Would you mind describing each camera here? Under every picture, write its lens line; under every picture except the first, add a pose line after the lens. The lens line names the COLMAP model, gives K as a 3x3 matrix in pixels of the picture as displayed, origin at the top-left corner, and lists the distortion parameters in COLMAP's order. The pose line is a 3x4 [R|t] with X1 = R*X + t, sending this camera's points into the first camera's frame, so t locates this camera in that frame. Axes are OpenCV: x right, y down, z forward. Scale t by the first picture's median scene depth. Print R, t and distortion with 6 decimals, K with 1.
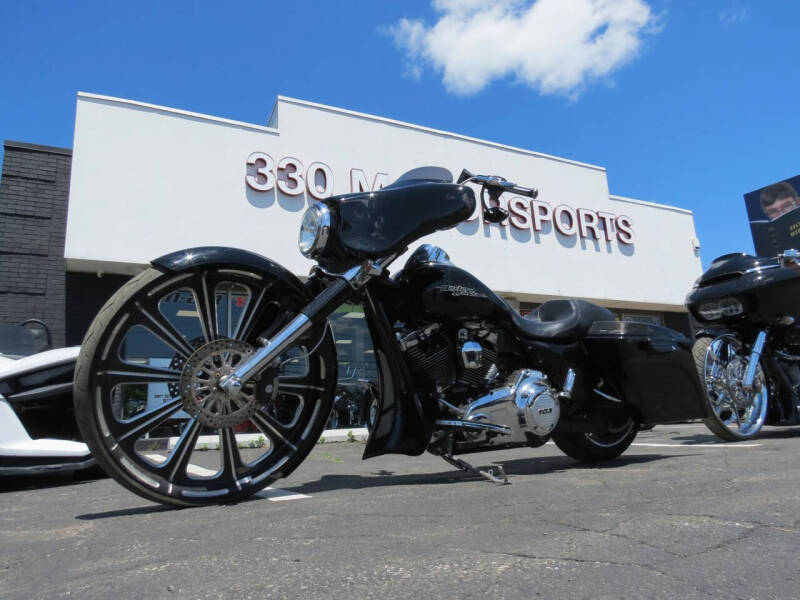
lens RADIAL K [[567.4, 0, 397.8], [0, 567.4, 301.7], [0, 0, 1]] dist [-0.022577, 0.001522]
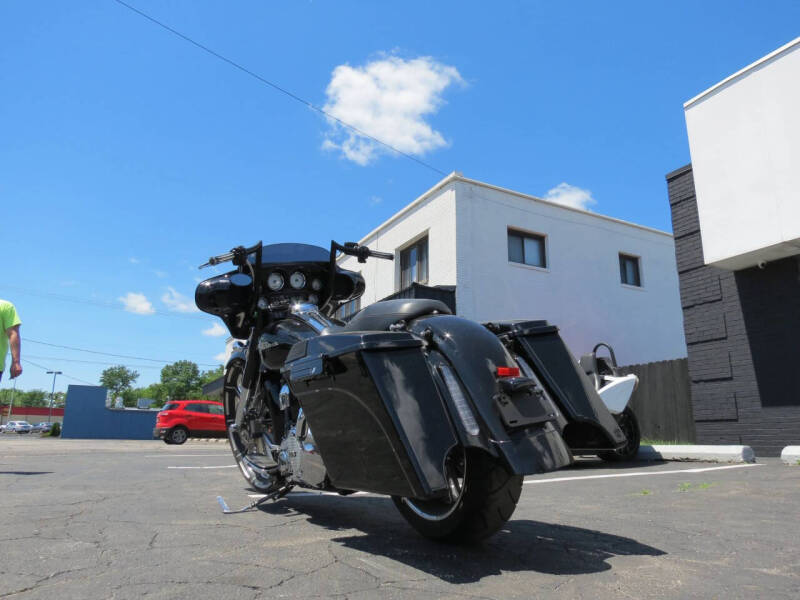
lens RADIAL K [[567.4, 0, 397.8], [0, 567.4, 301.7], [0, 0, 1]] dist [-0.022577, 0.001522]
pose [[0.006537, -0.183440, -0.983009, 0.741754], [0.213337, 0.960654, -0.177849, 0.093467], [0.976957, -0.208550, 0.045414, 0.712965]]
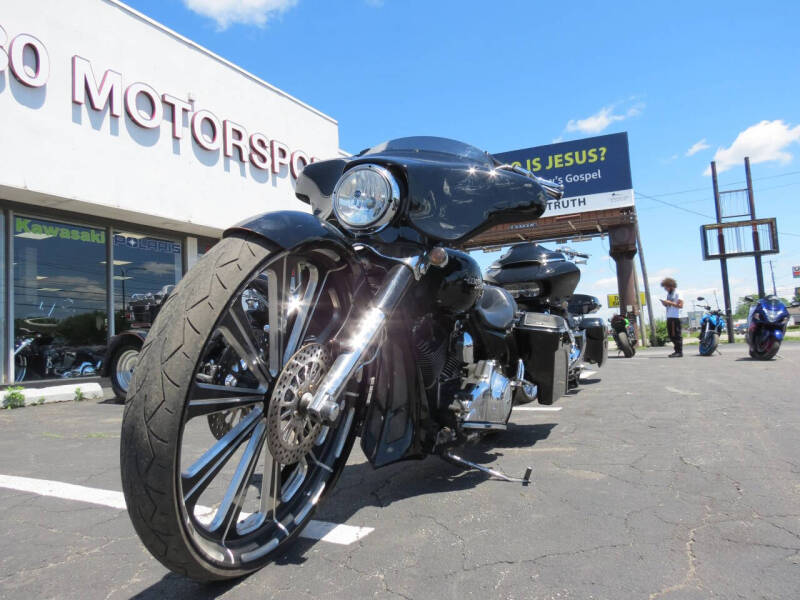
lens RADIAL K [[567.5, 0, 397.0], [0, 567.5, 298.4], [0, 0, 1]] dist [-0.023496, 0.000890]
pose [[0.827870, 0.056510, 0.558066, -0.301085], [-0.118060, 0.990180, 0.074871, -0.028855], [-0.548355, -0.127869, 0.826412, 0.166255]]
